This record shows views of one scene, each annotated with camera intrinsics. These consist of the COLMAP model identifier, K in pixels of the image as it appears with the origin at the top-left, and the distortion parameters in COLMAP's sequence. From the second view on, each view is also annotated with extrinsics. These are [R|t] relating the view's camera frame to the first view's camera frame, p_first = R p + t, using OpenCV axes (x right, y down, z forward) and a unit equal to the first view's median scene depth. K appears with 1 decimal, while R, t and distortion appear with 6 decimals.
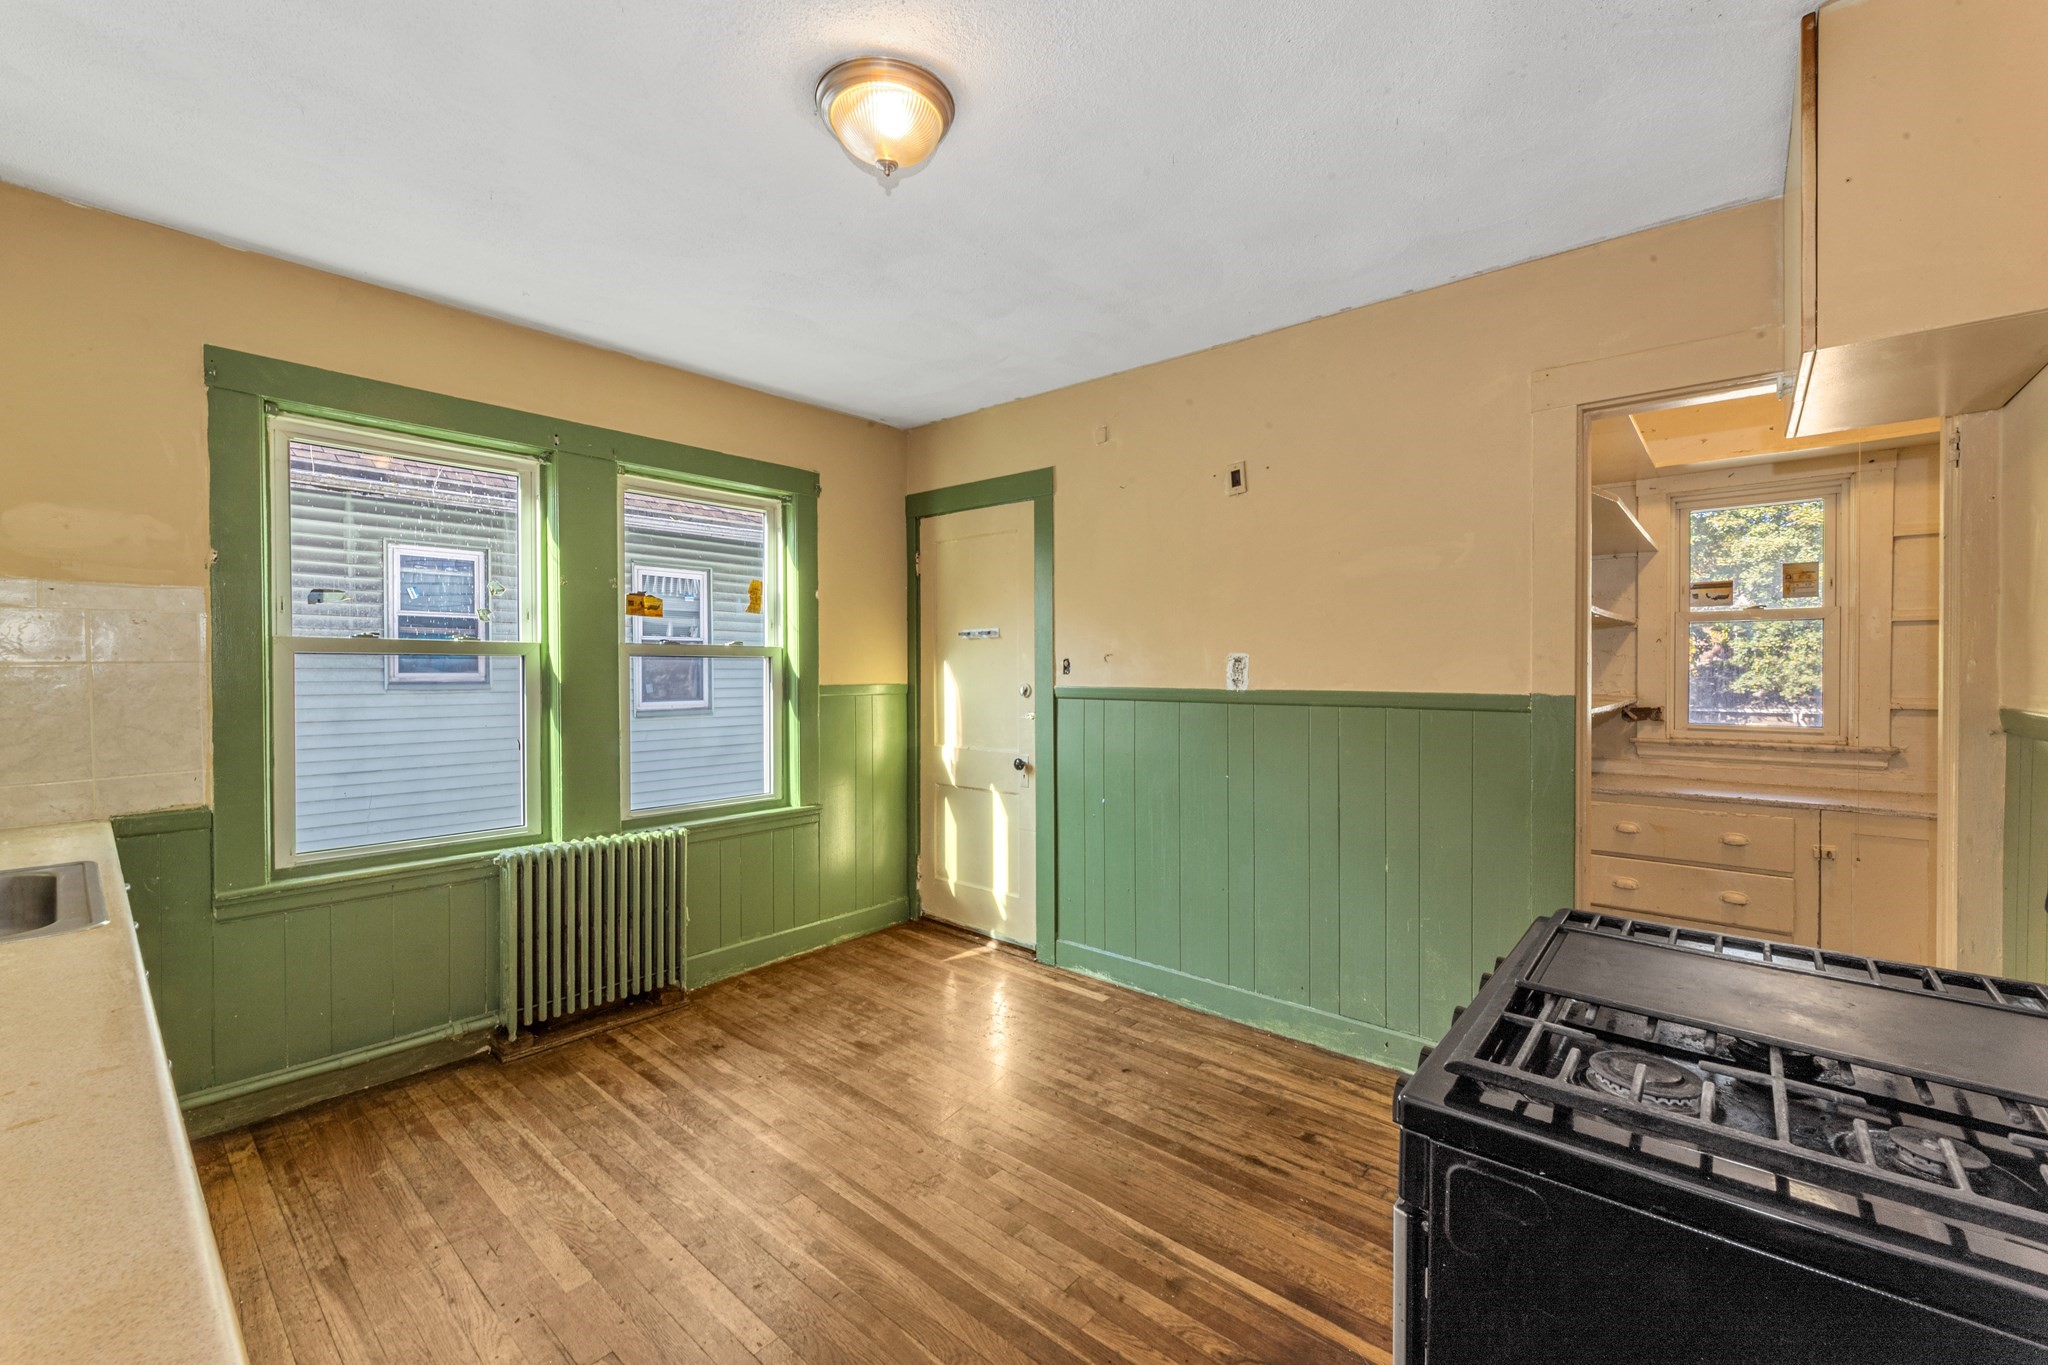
lens RADIAL K [[830.8, 0, 1037.7], [0, 830.8, 680.5], [0, 0, 1]] dist [0.015239, -0.000034]
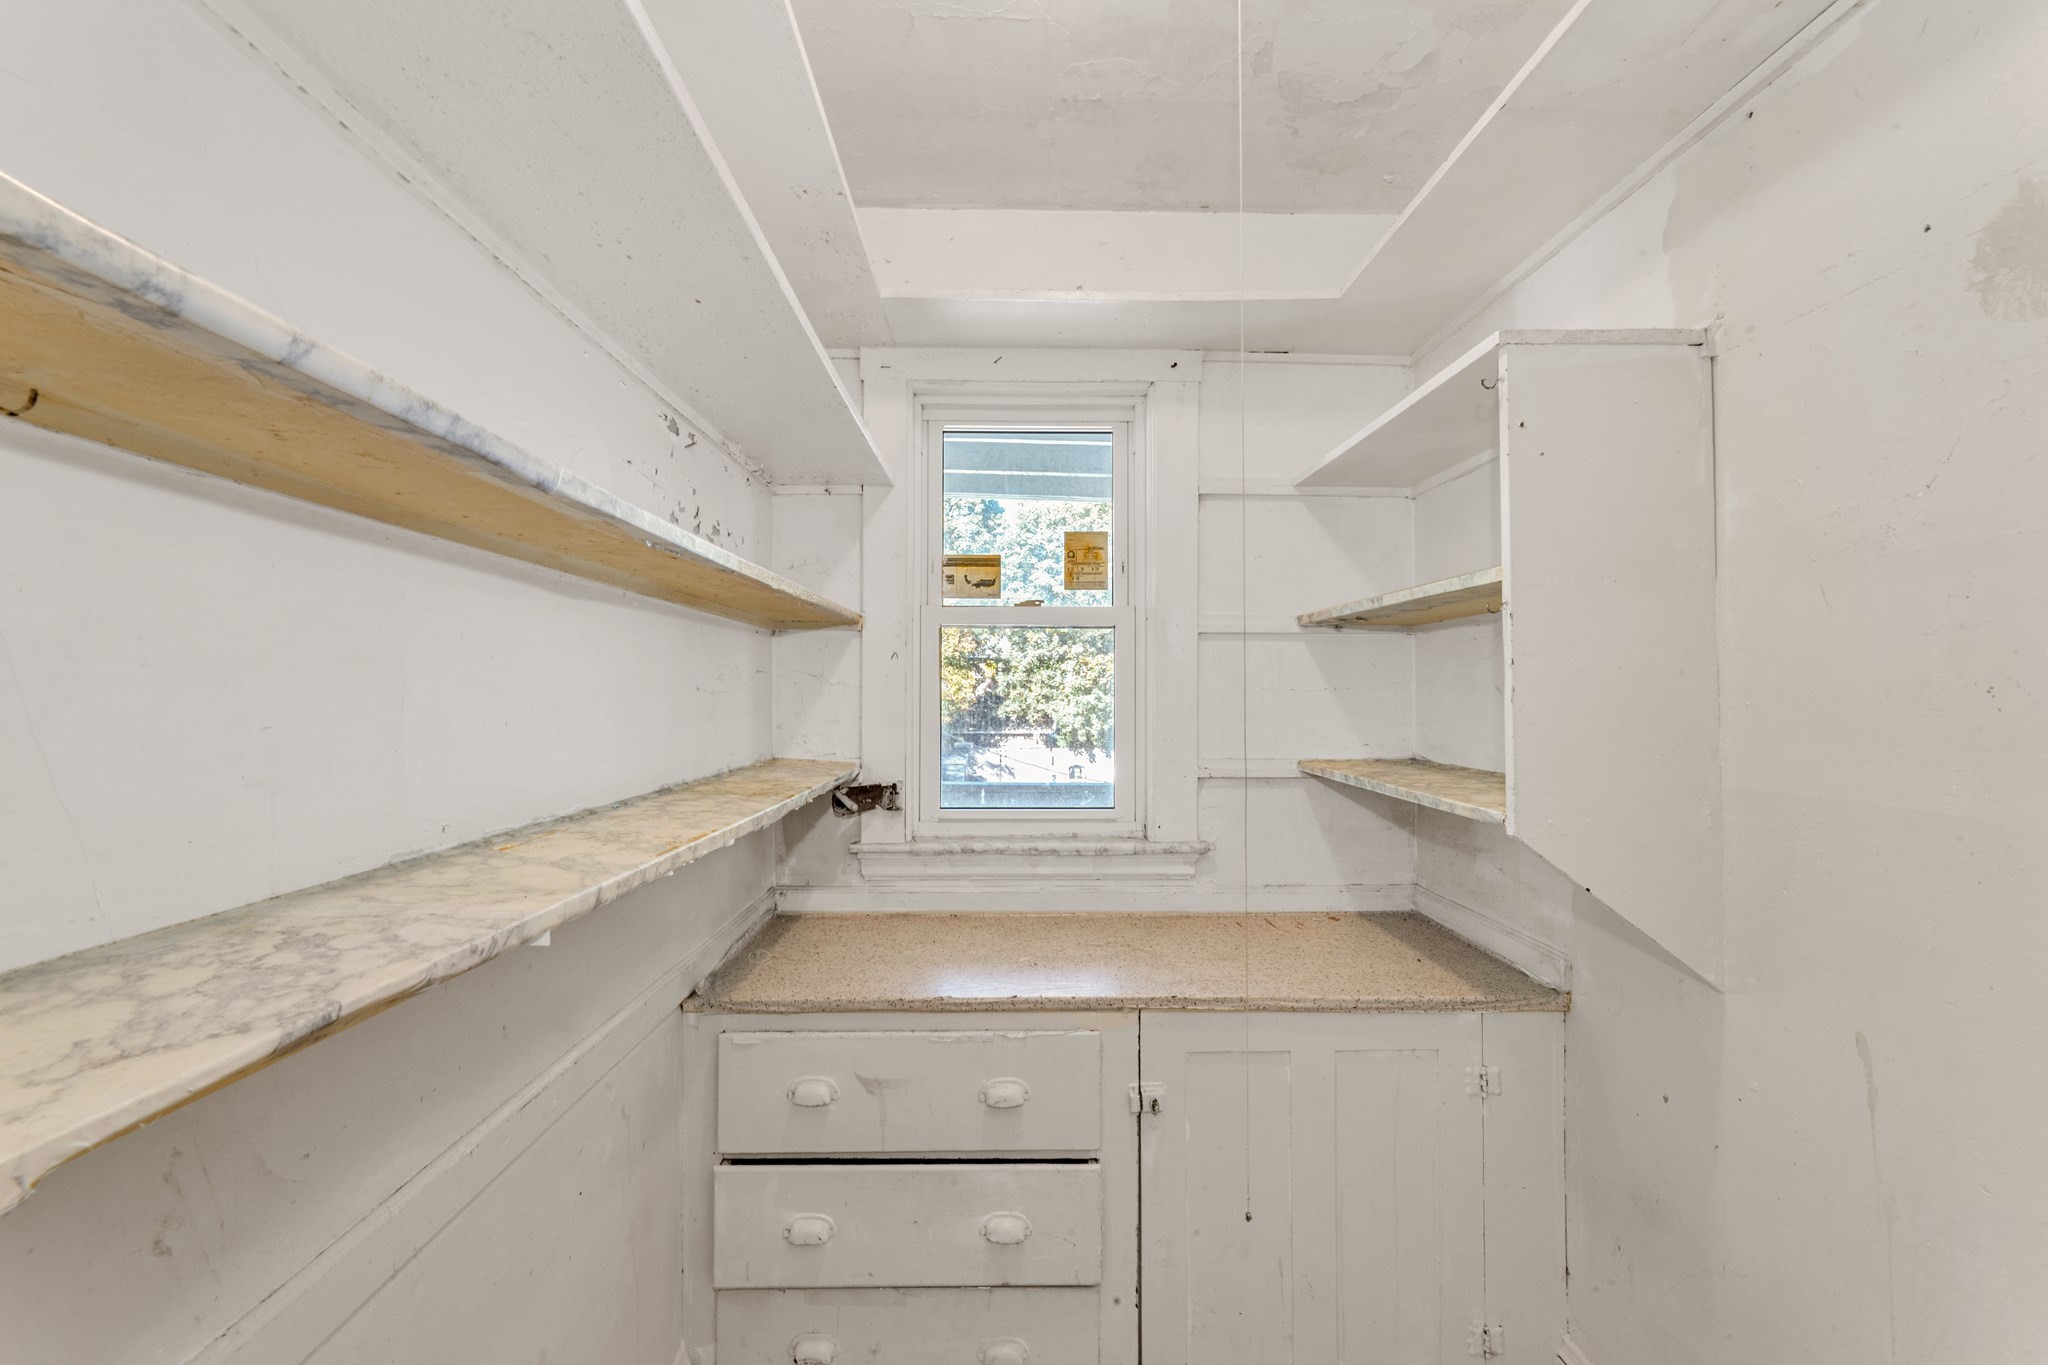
lens RADIAL K [[830.8, 0, 1037.7], [0, 830.8, 680.5], [0, 0, 1]] dist [0.015239, -0.000034]
pose [[0.738879, 0.018164, 0.673593, 0.308446], [0.003681, 0.999513, -0.030991, -0.010596], [-0.673828, 0.025378, 0.738452, 0.374611]]
